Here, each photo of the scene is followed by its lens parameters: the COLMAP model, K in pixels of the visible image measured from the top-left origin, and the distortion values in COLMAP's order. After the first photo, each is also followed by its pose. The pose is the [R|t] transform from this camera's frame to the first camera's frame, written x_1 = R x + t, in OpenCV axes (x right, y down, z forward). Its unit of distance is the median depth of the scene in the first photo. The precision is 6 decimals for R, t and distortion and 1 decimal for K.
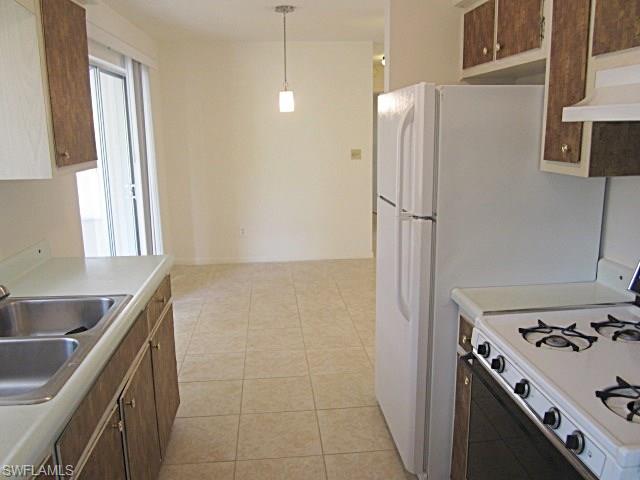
lens RADIAL K [[534.5, 0, 319.4], [0, 534.5, 239.5], [0, 0, 1]] dist [-0.000927, -0.014137]
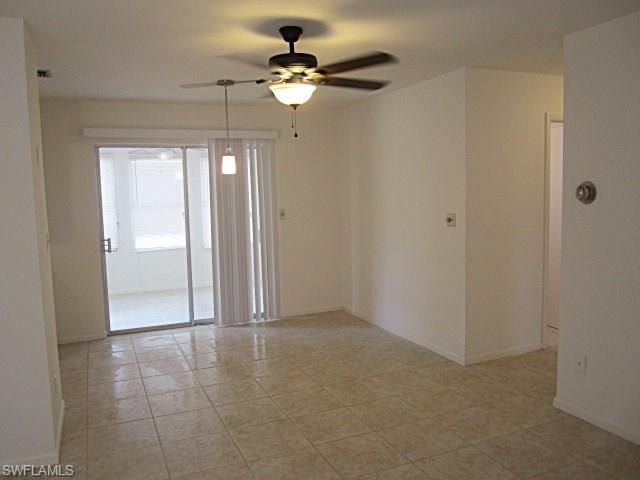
lens RADIAL K [[534.5, 0, 319.6], [0, 534.5, 237.6], [0, 0, 1]] dist [-0.000927, -0.014137]
pose [[0.312457, 0.099828, -0.944672, 0.909818], [-0.173900, 0.983668, 0.046431, -0.173524], [0.933879, 0.149771, 0.324714, 0.746118]]
